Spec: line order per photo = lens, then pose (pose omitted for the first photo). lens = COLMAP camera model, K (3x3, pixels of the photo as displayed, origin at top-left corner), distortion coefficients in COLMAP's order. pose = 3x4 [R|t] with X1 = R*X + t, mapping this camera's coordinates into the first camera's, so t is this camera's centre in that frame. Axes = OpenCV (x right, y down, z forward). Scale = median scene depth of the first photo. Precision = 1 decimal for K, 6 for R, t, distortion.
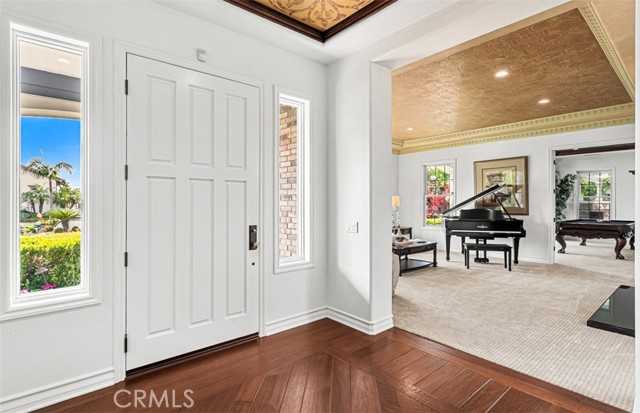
lens RADIAL K [[319.1, 0, 300.0], [0, 319.1, 200.4], [0, 0, 1]] dist [0.009595, 0.002219]
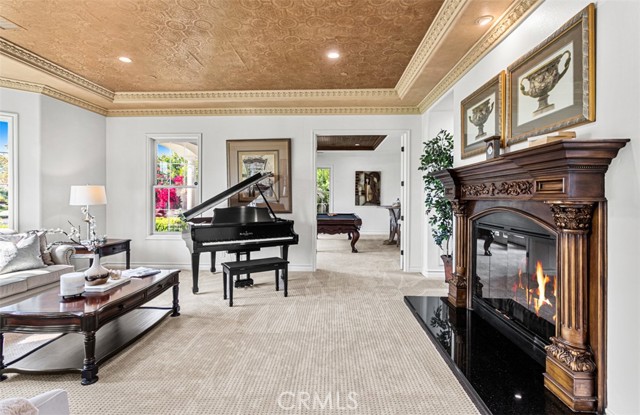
lens RADIAL K [[319.1, 0, 326.4], [0, 319.1, 199.1], [0, 0, 1]] dist [0.009595, 0.002219]
pose [[0.636858, -0.005849, 0.770959, 0.154944], [-0.005033, 0.999918, 0.011743, 0.001013], [-0.770965, -0.011359, 0.636776, 0.426095]]
